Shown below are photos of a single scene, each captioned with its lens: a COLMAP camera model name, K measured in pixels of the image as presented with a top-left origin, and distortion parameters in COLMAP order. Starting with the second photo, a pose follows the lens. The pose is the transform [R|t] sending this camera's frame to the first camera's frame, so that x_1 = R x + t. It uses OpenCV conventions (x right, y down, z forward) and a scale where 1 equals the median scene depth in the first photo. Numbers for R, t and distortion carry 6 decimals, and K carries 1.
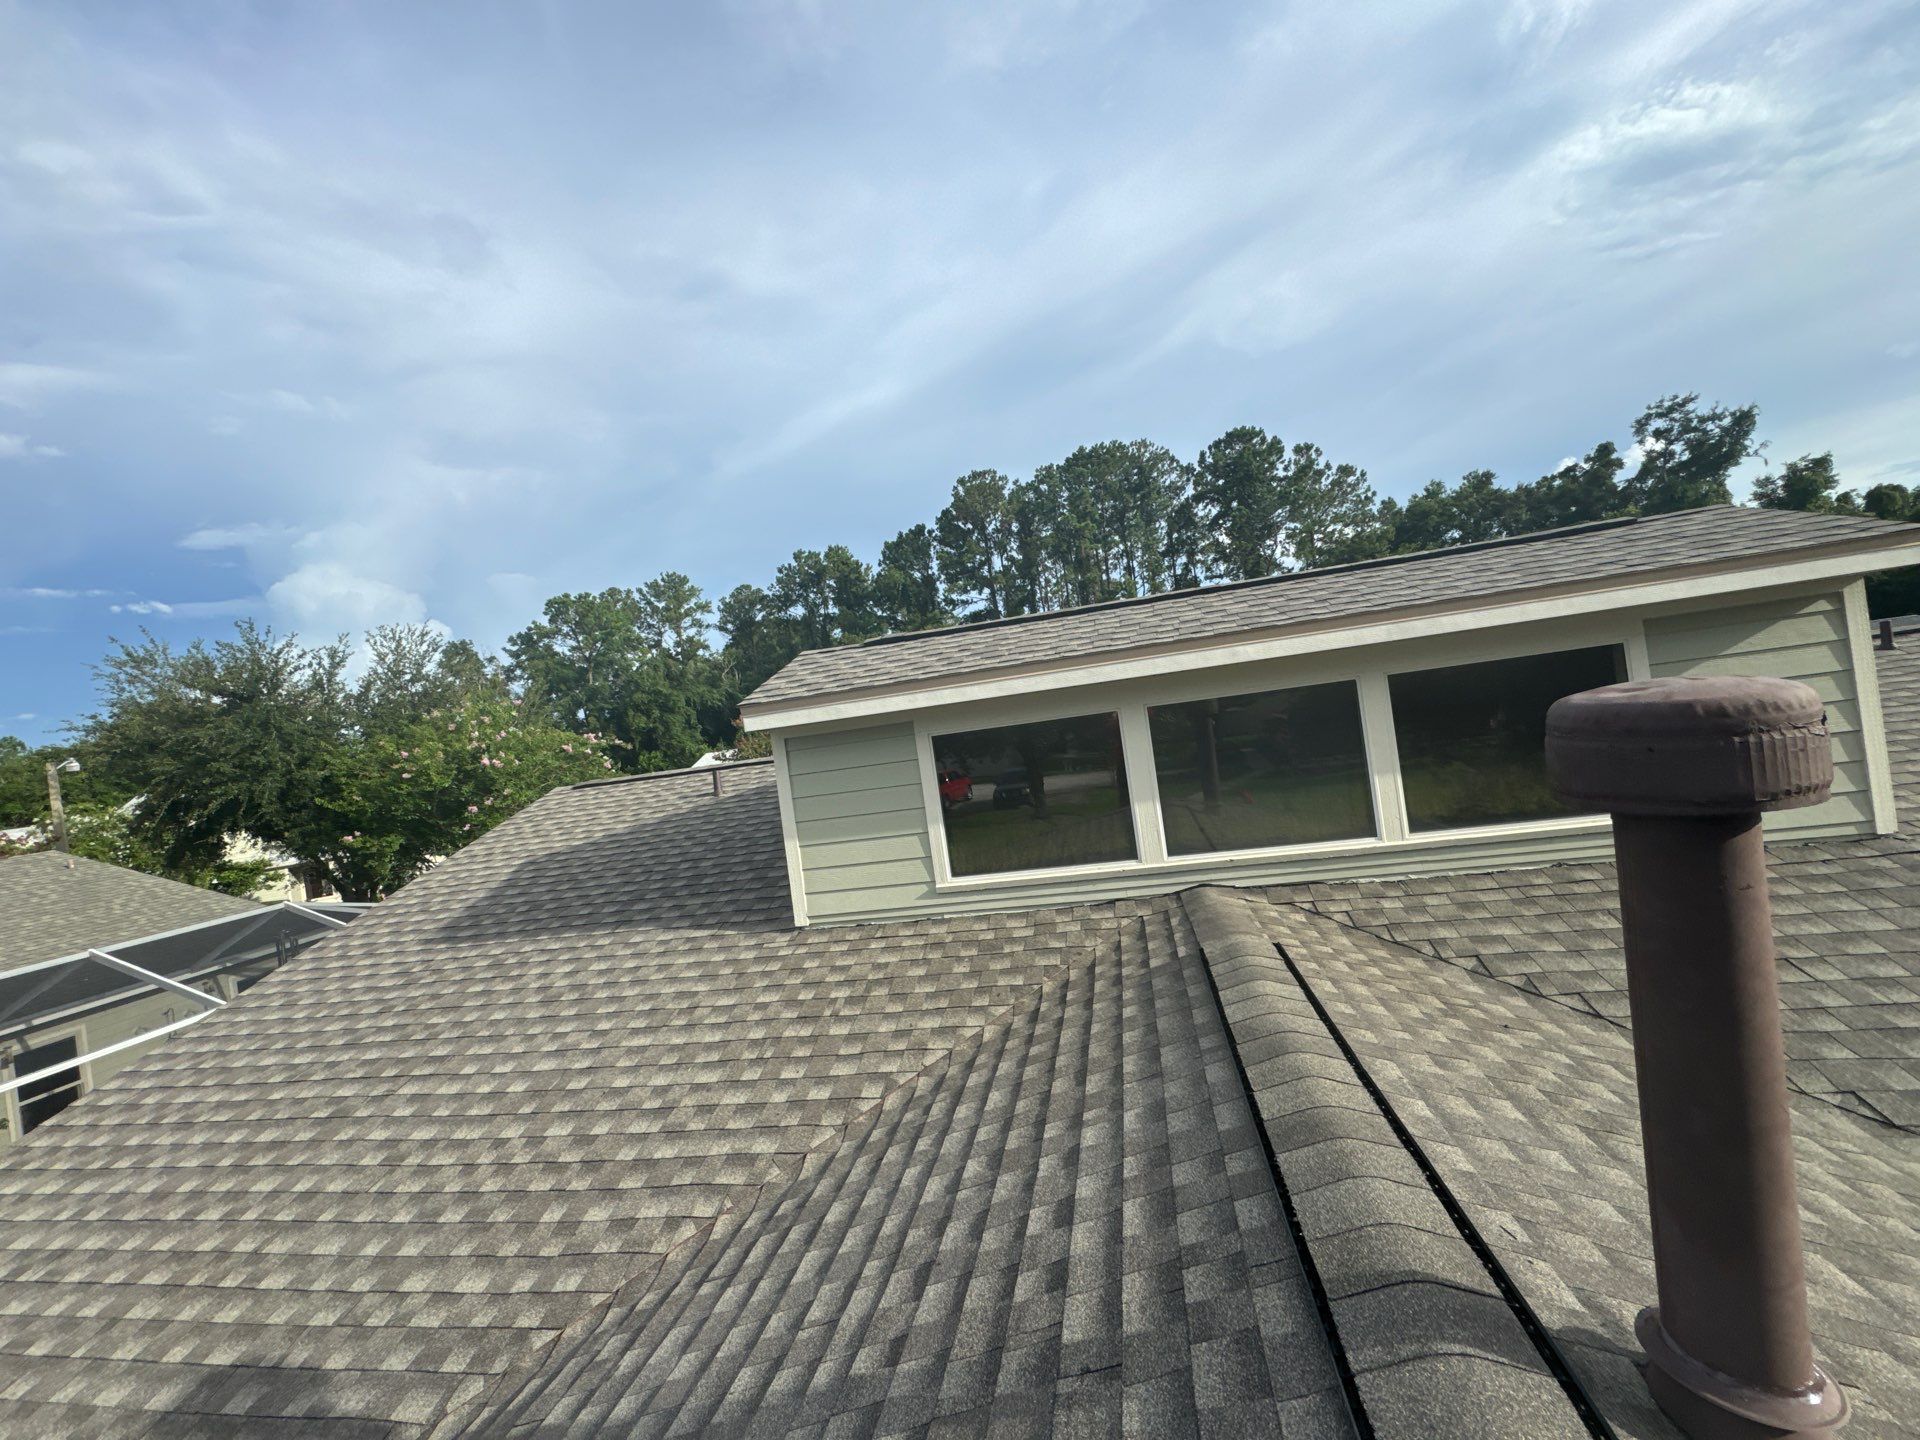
lens RADIAL K [[765.2, 0, 957.5], [0, 765.2, 721.9], [0, 0, 1]] dist [-0.001524, 0.000041]
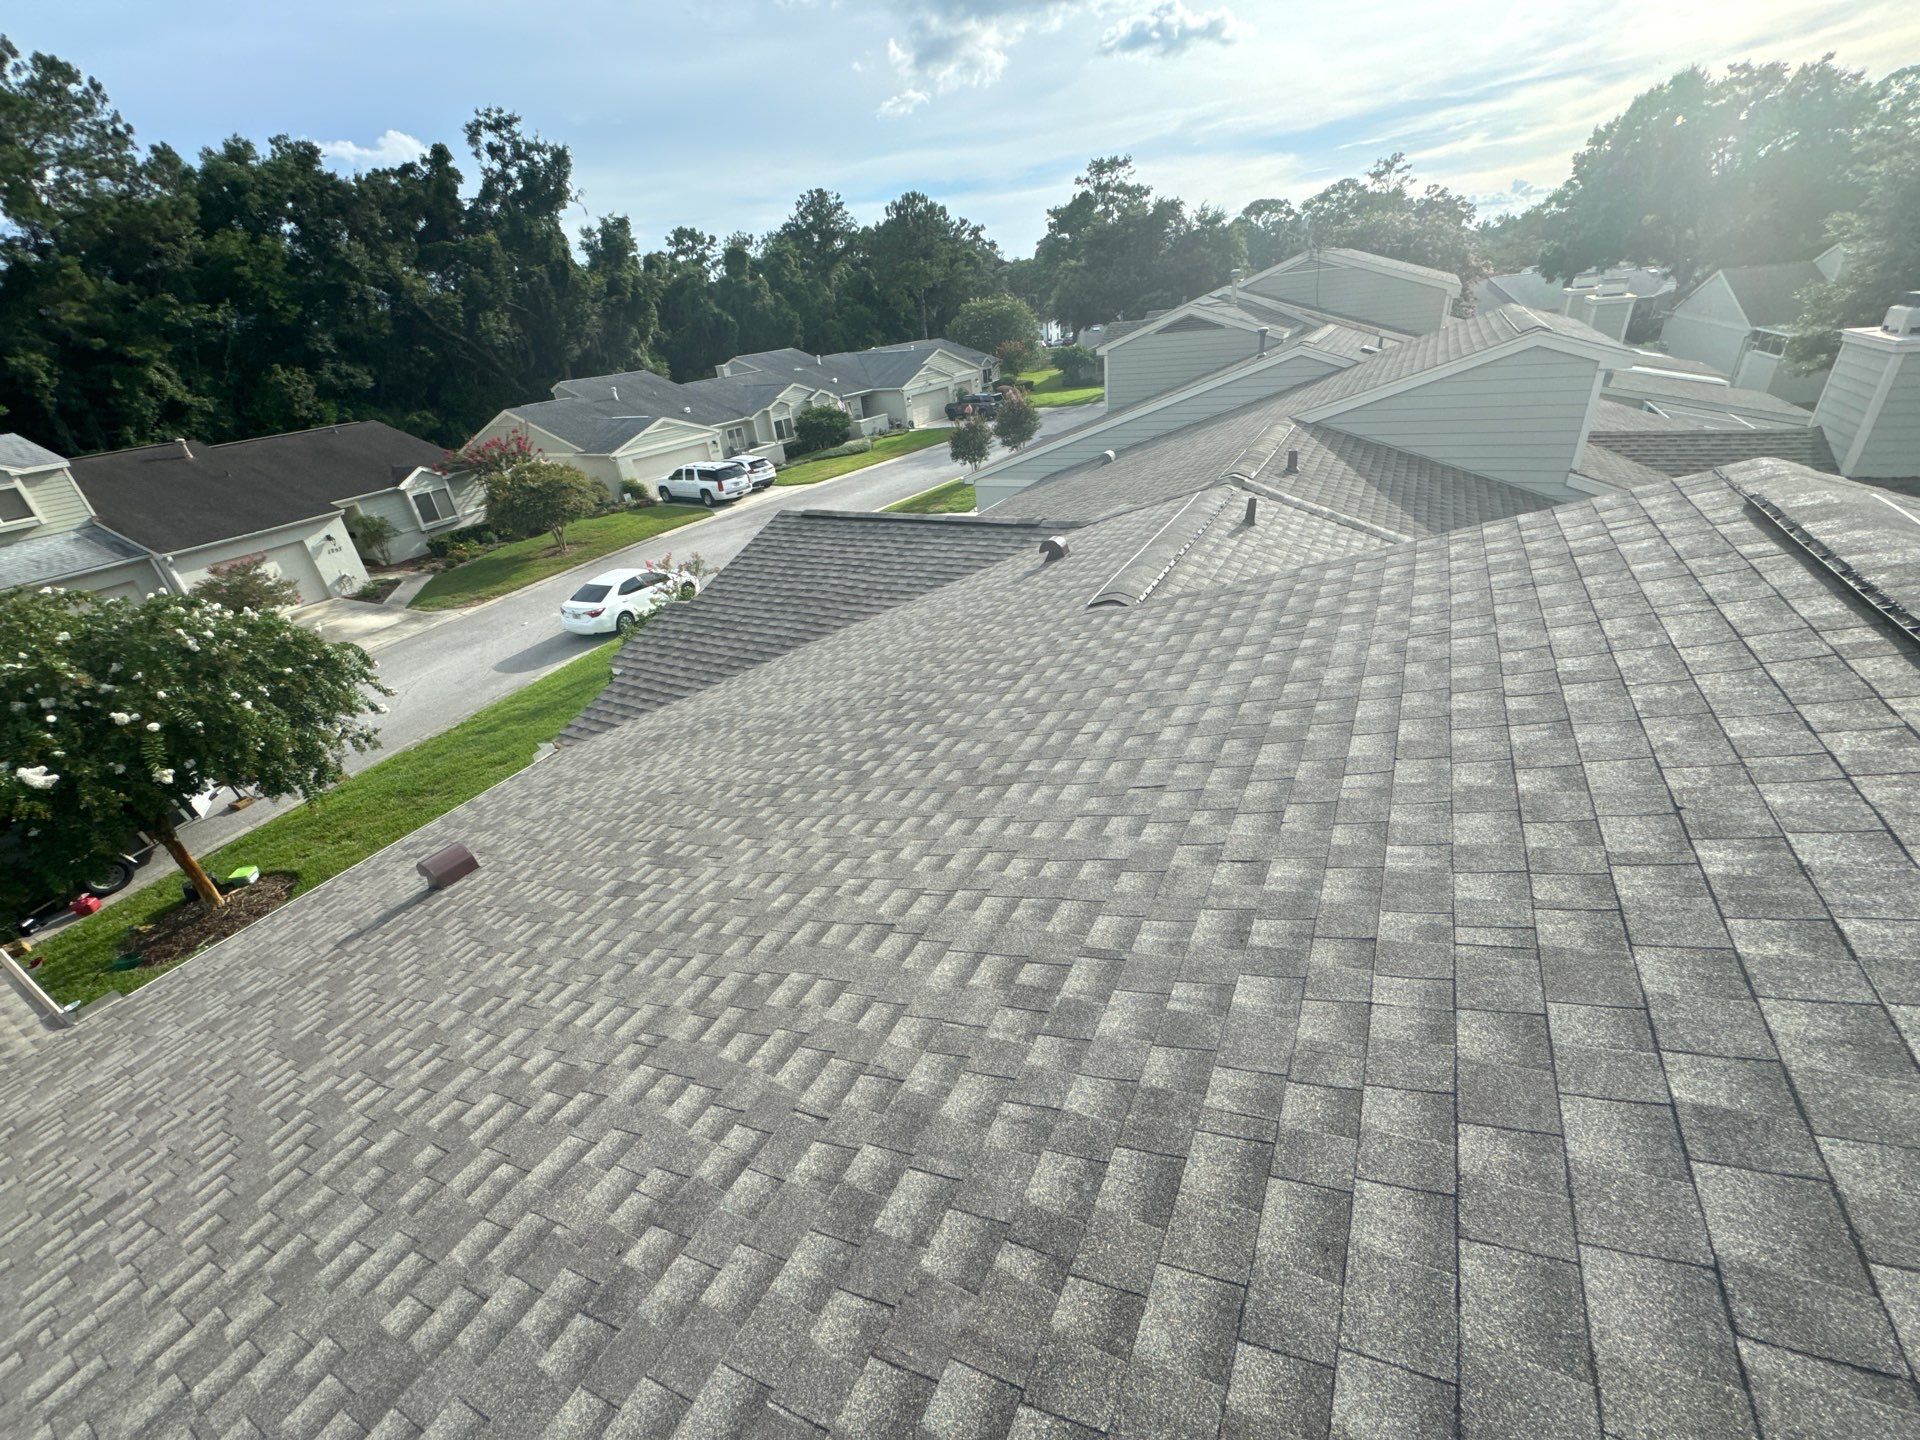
lens RADIAL K [[765.2, 0, 960.3], [0, 765.2, 721.8], [0, 0, 1]] dist [-0.001524, 0.000041]
pose [[0.300763, -0.361915, 0.882360, 0.004437], [0.056264, 0.930320, 0.362408, -0.031165], [-0.952038, -0.059354, 0.300169, 0.128898]]
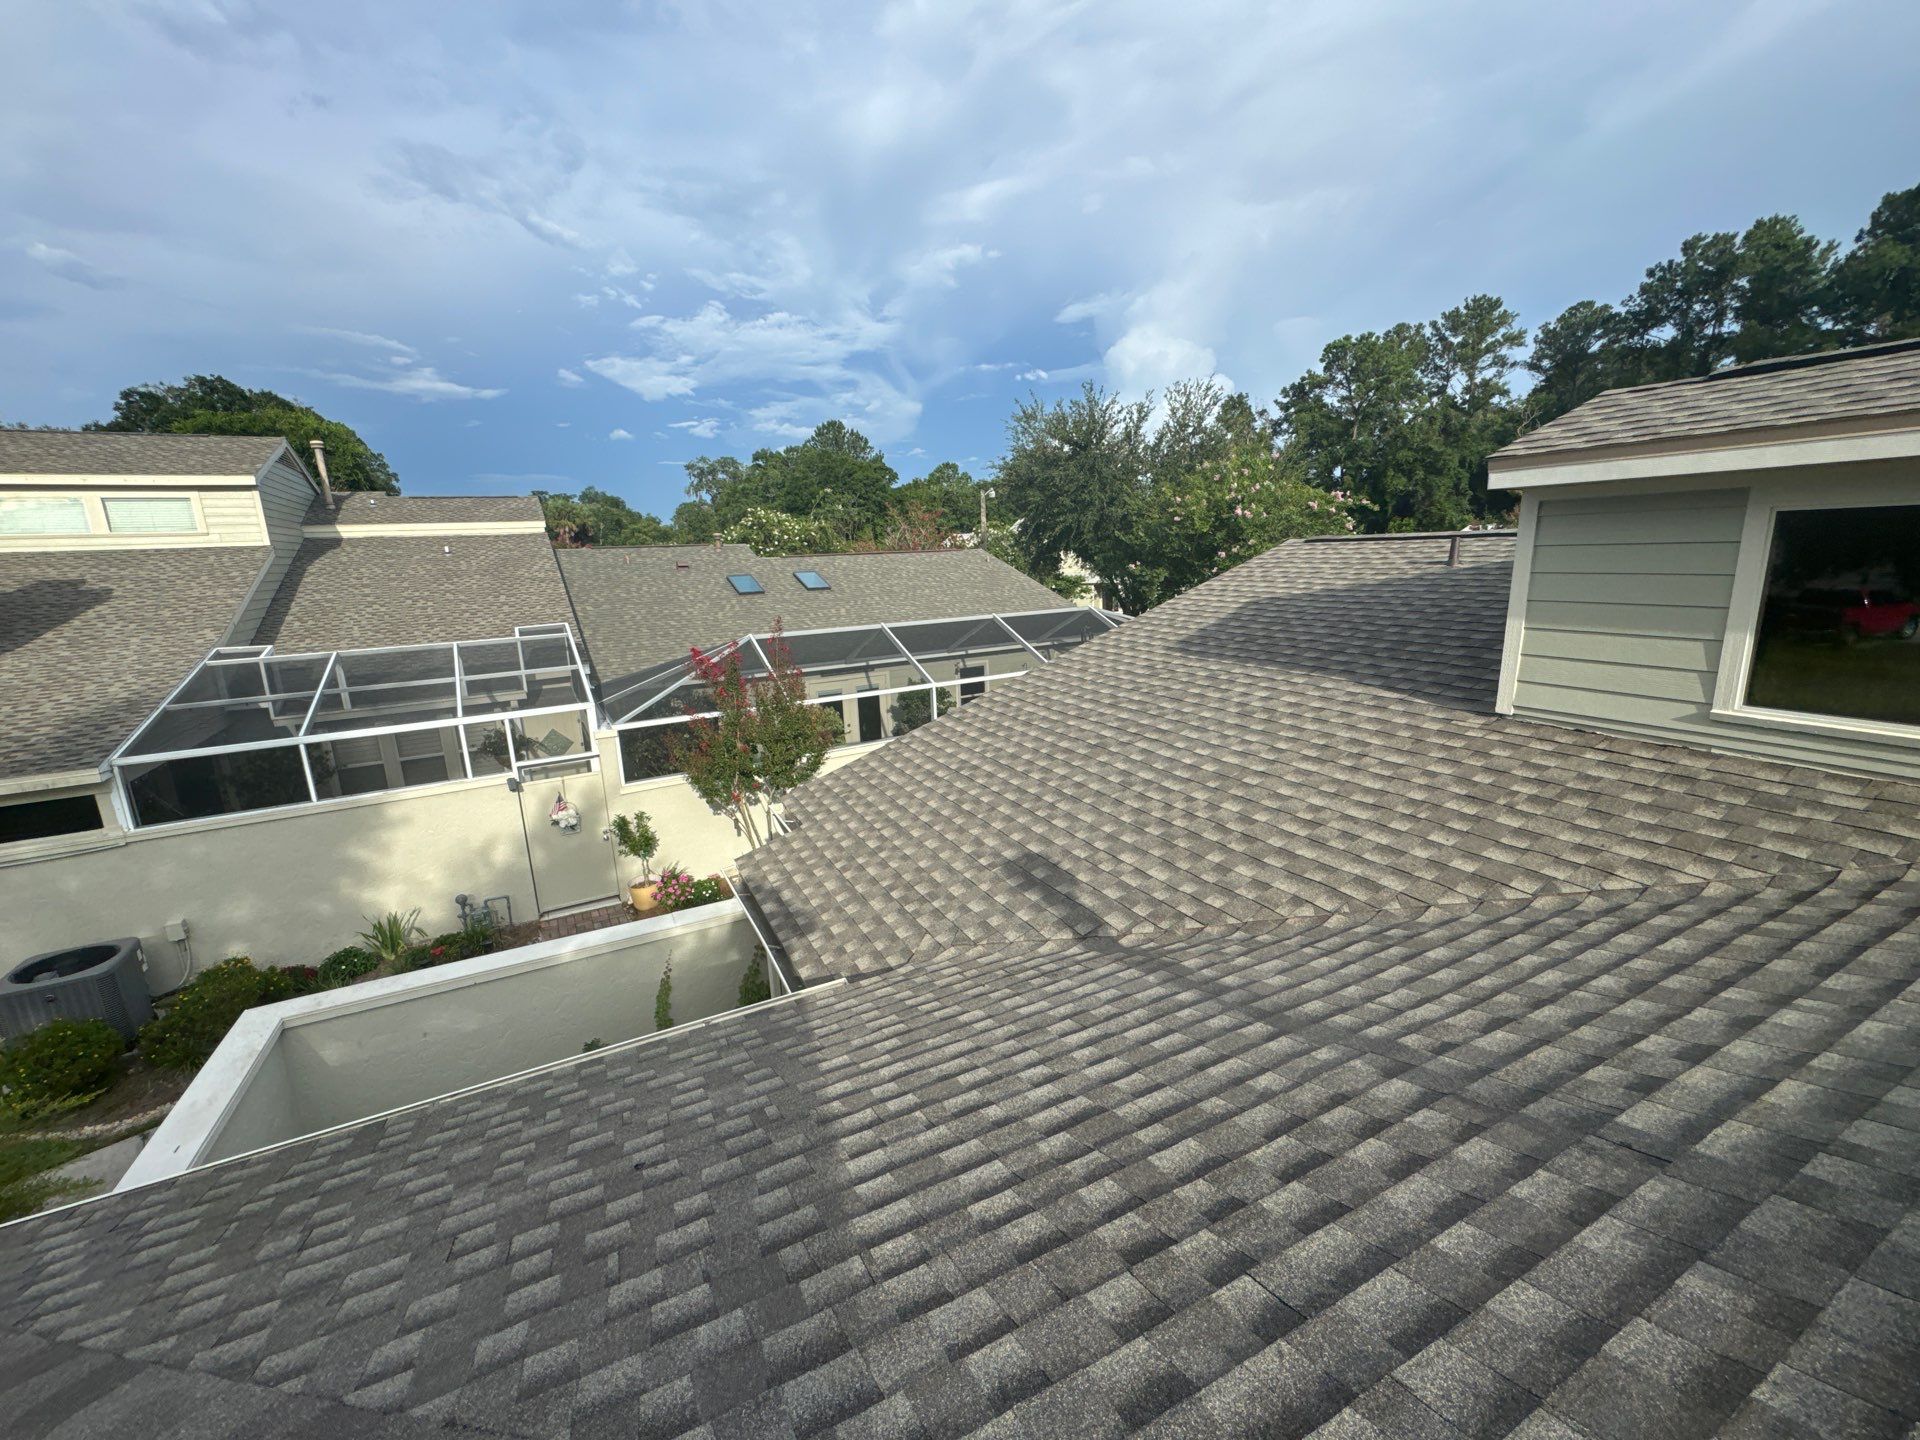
lens RADIAL K [[765.2, 0, 966.2], [0, 765.2, 721.6], [0, 0, 1]] dist [-0.001524, 0.000041]
pose [[0.627193, 0.277673, -0.727686, 0.005763], [-0.047003, 0.946083, 0.320497, 0.001015], [0.777444, -0.166810, 0.606428, -0.005689]]
